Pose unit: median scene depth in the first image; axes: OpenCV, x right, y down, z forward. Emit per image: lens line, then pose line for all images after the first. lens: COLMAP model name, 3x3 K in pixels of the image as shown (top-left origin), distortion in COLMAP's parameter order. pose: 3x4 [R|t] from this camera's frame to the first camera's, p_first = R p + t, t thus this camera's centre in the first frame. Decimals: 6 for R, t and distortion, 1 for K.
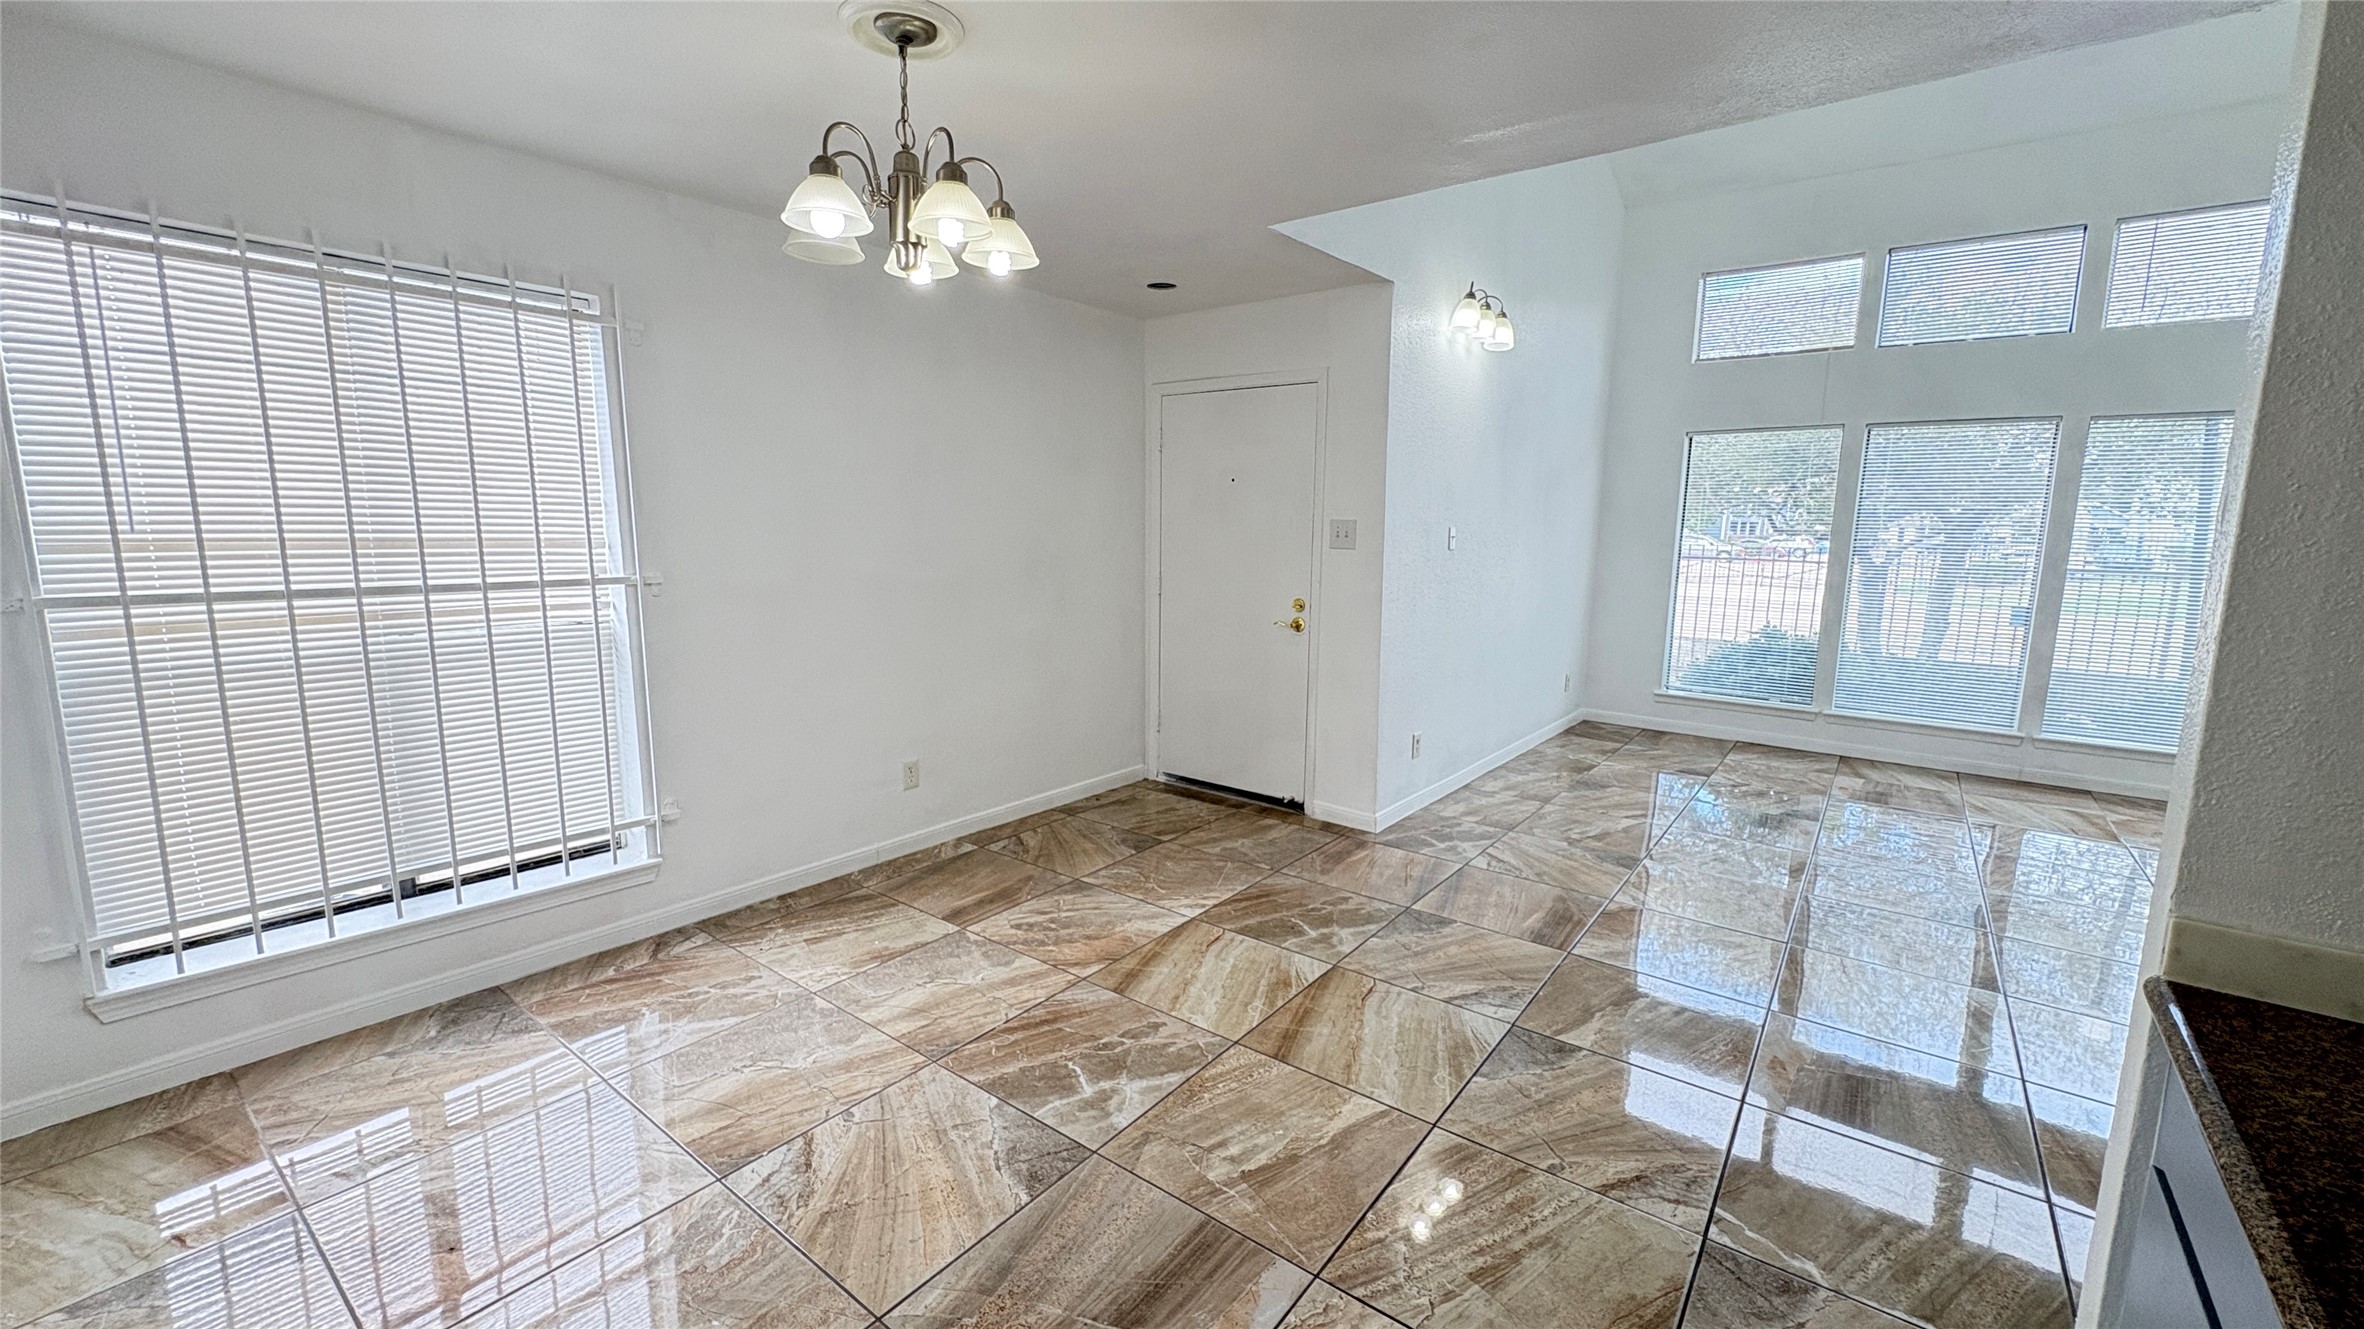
lens RADIAL K [[944.7, 0, 1182.0], [0, 944.7, 664.5], [0, 0, 1]] dist [0.000865, 0.000206]
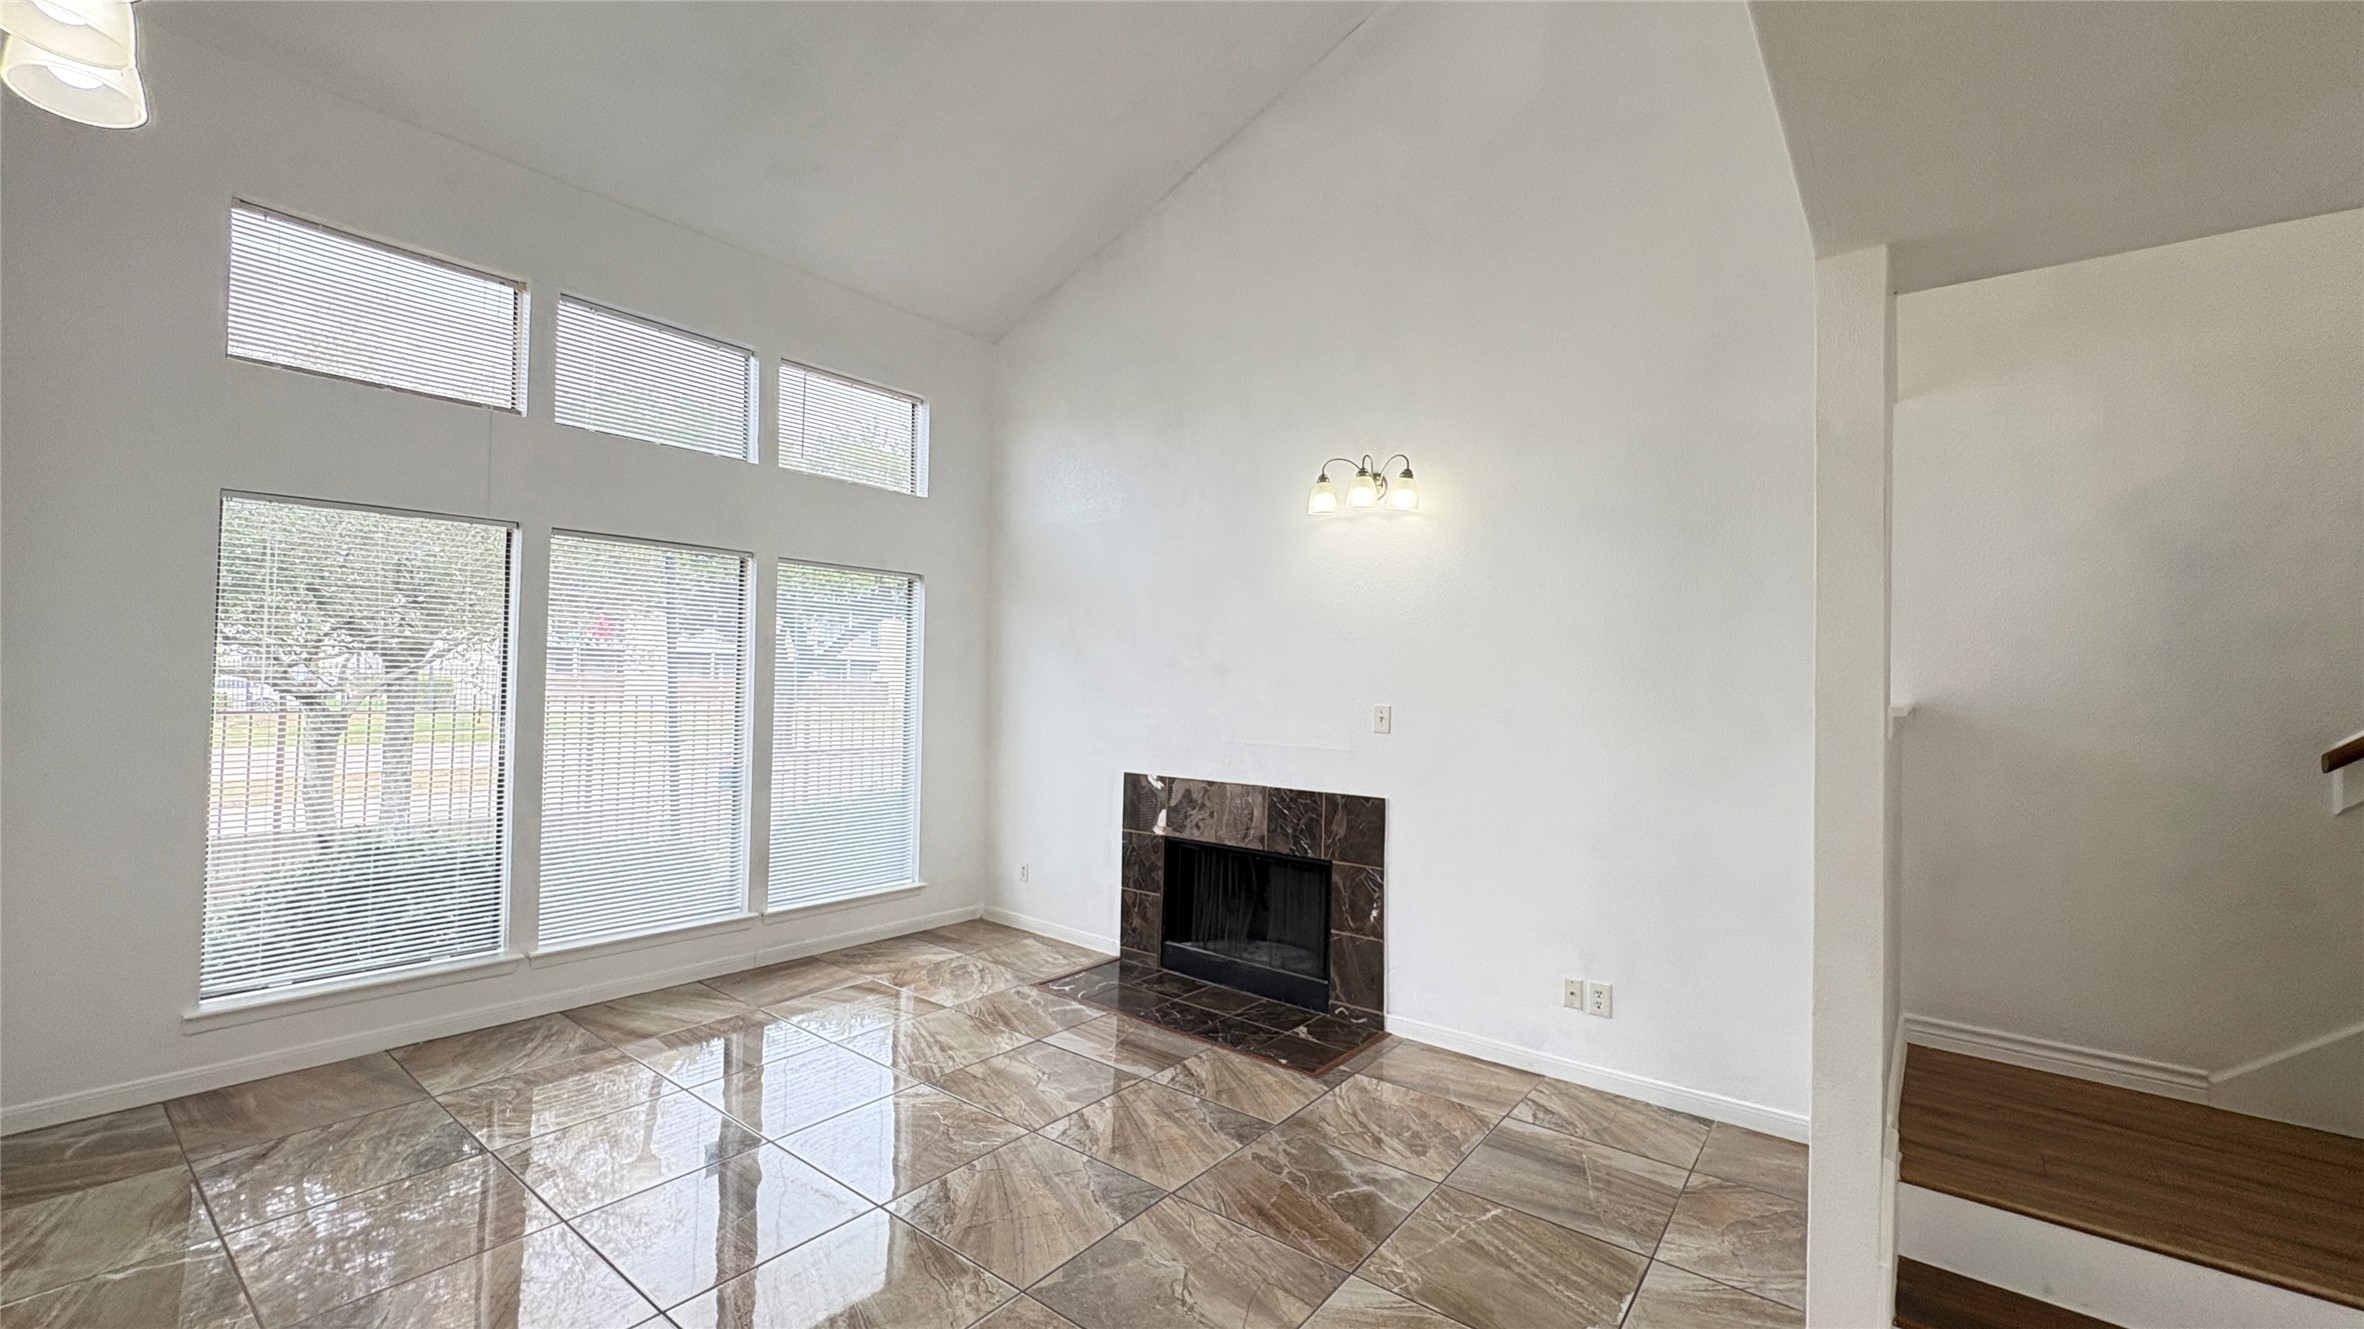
lens RADIAL K [[944.7, 0, 1182.0], [0, 944.7, 664.5], [0, 0, 1]] dist [0.000865, 0.000206]
pose [[0.013636, 0.003313, 0.999902, 0.042751], [0.130523, 0.991432, -0.005064, -0.113312], [-0.991351, 0.130579, 0.013087, 0.686934]]
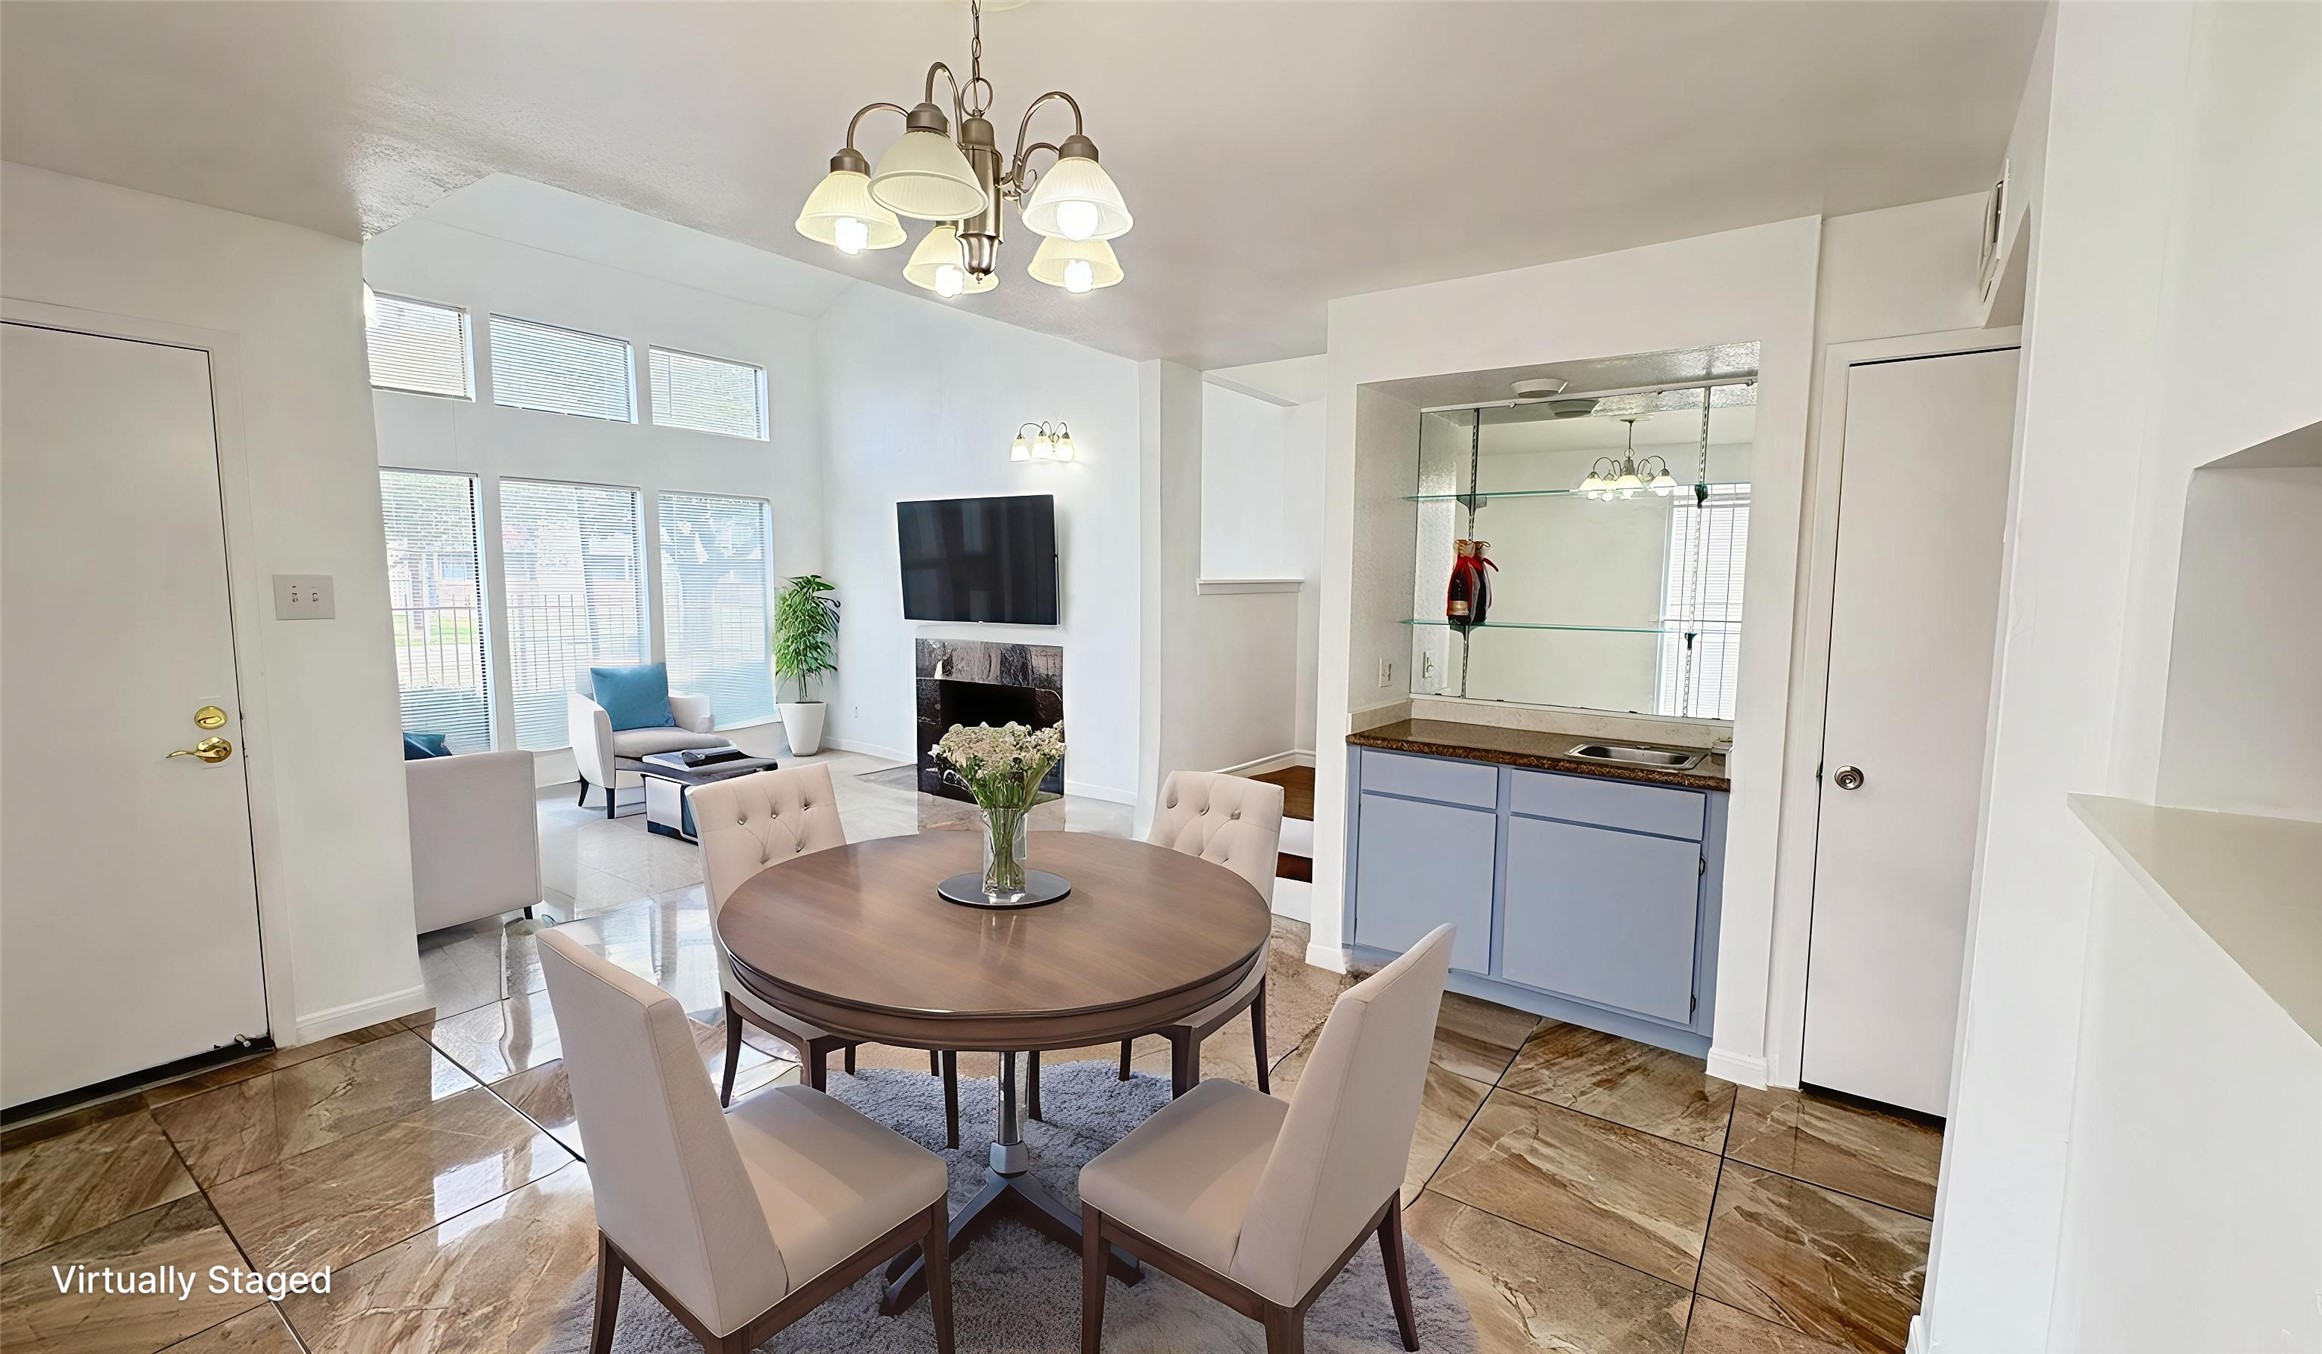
lens RADIAL K [[958.5, 0, 1161.0], [0, 958.5, 677.0], [0, 0, 1]] dist [-0.000581, -0.000017]
pose [[-0.028543, -0.116857, 0.992738, -0.478051], [0.143267, 0.982411, 0.119761, -0.072227], [-0.989272, 0.145645, -0.011299, 0.402129]]
